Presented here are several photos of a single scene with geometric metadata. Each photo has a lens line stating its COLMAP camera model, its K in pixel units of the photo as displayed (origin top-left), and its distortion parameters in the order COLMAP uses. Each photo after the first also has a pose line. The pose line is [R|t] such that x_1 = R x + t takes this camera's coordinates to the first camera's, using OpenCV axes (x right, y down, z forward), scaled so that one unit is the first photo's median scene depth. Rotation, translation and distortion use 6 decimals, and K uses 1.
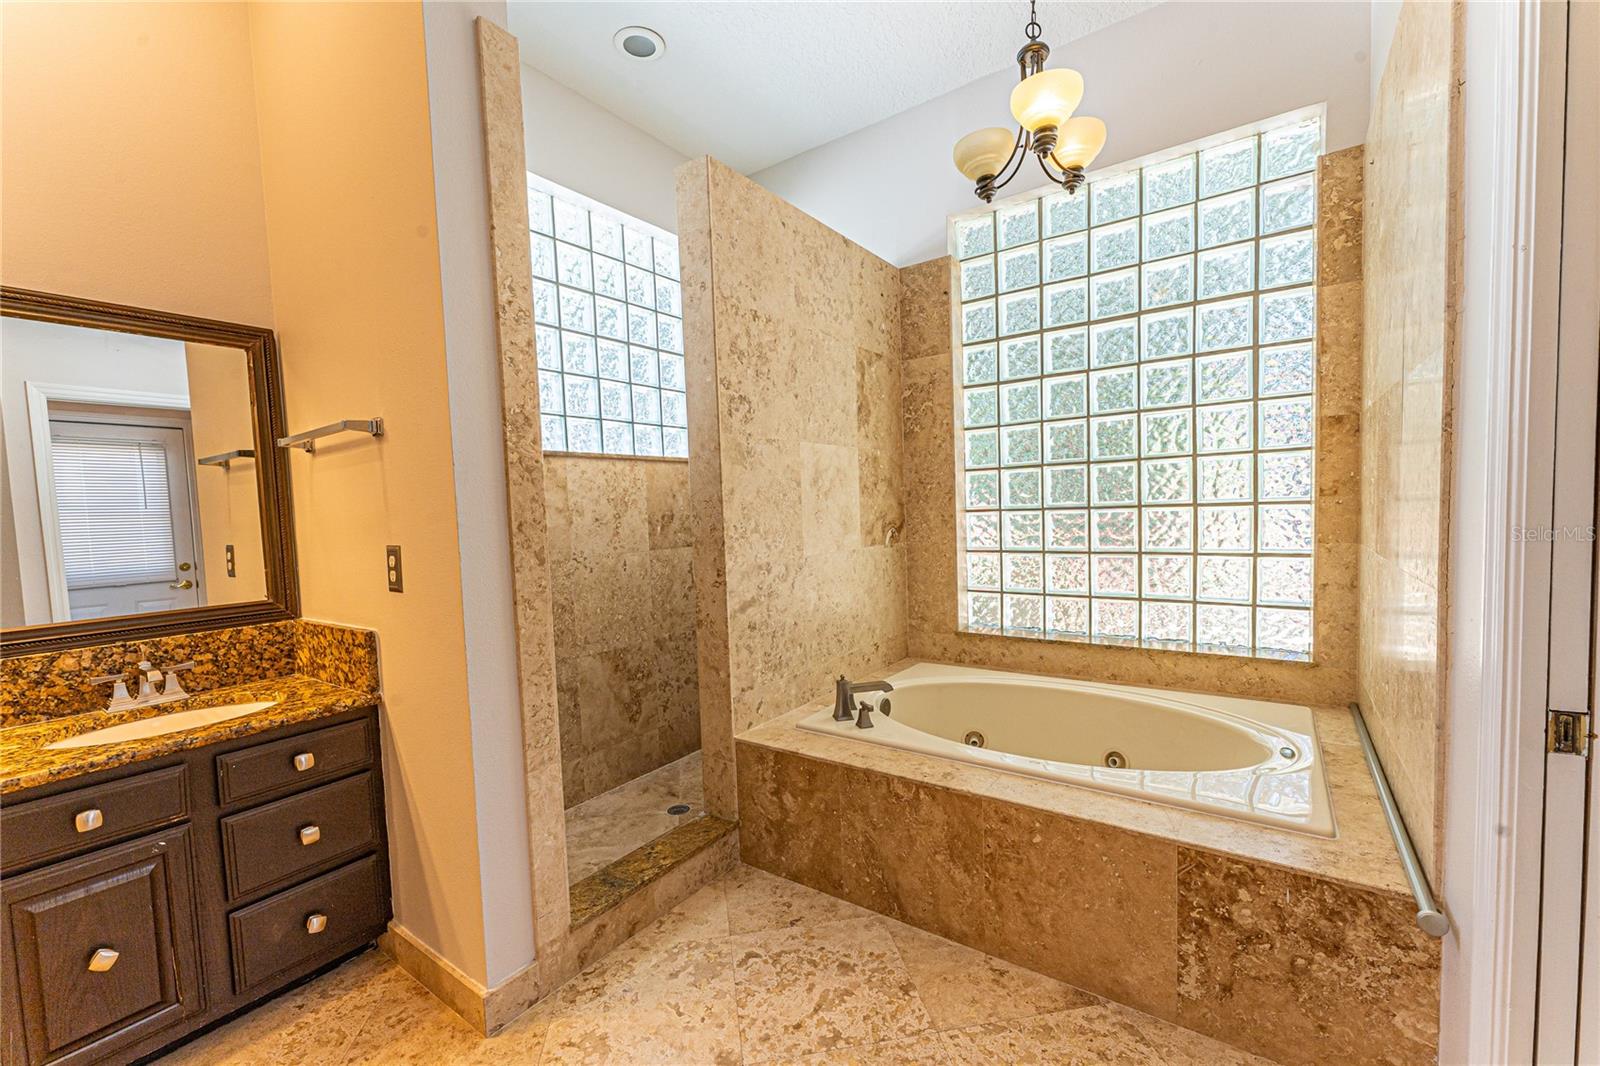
lens RADIAL K [[657.9, 0, 800.8], [0, 657.9, 545.3], [0, 0, 1]] dist [0.004487, -0.001112]
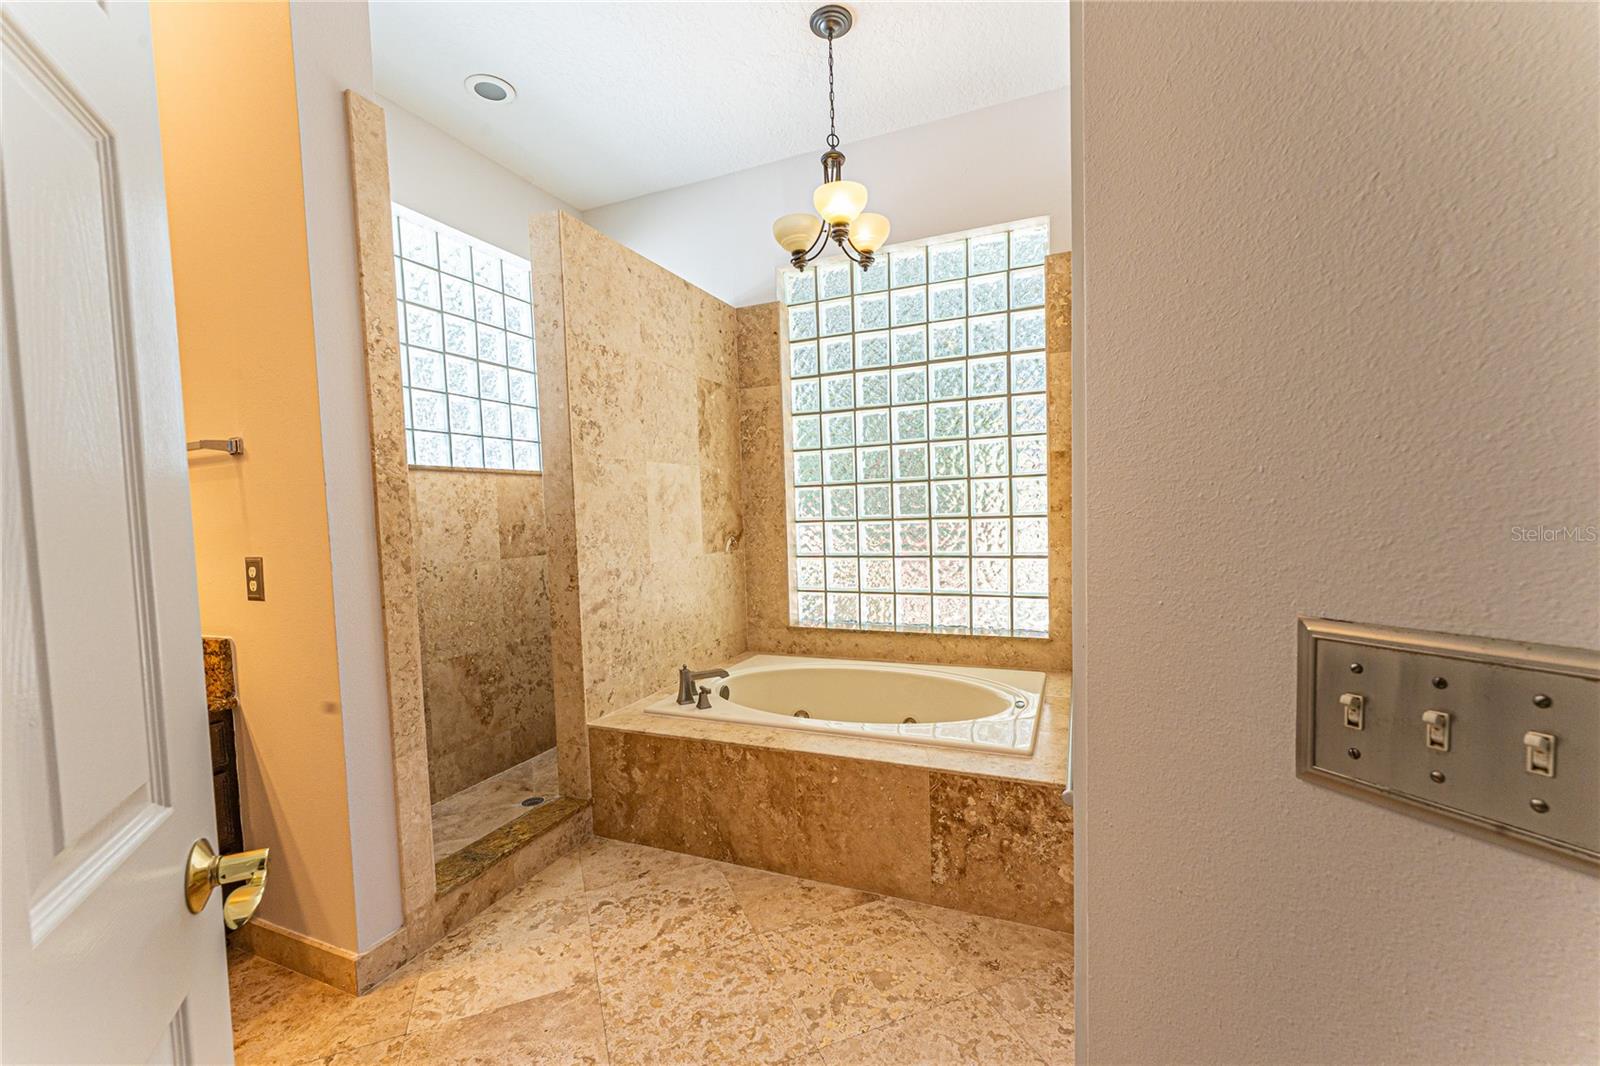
lens RADIAL K [[657.9, 0, 798.1], [0, 657.9, 544.6], [0, 0, 1]] dist [0.004487, -0.001112]
pose [[0.977124, -0.007530, 0.212538, 0.017348], [0.009872, 0.999902, -0.009958, -0.000935], [-0.212442, 0.011828, 0.977102, -0.220522]]
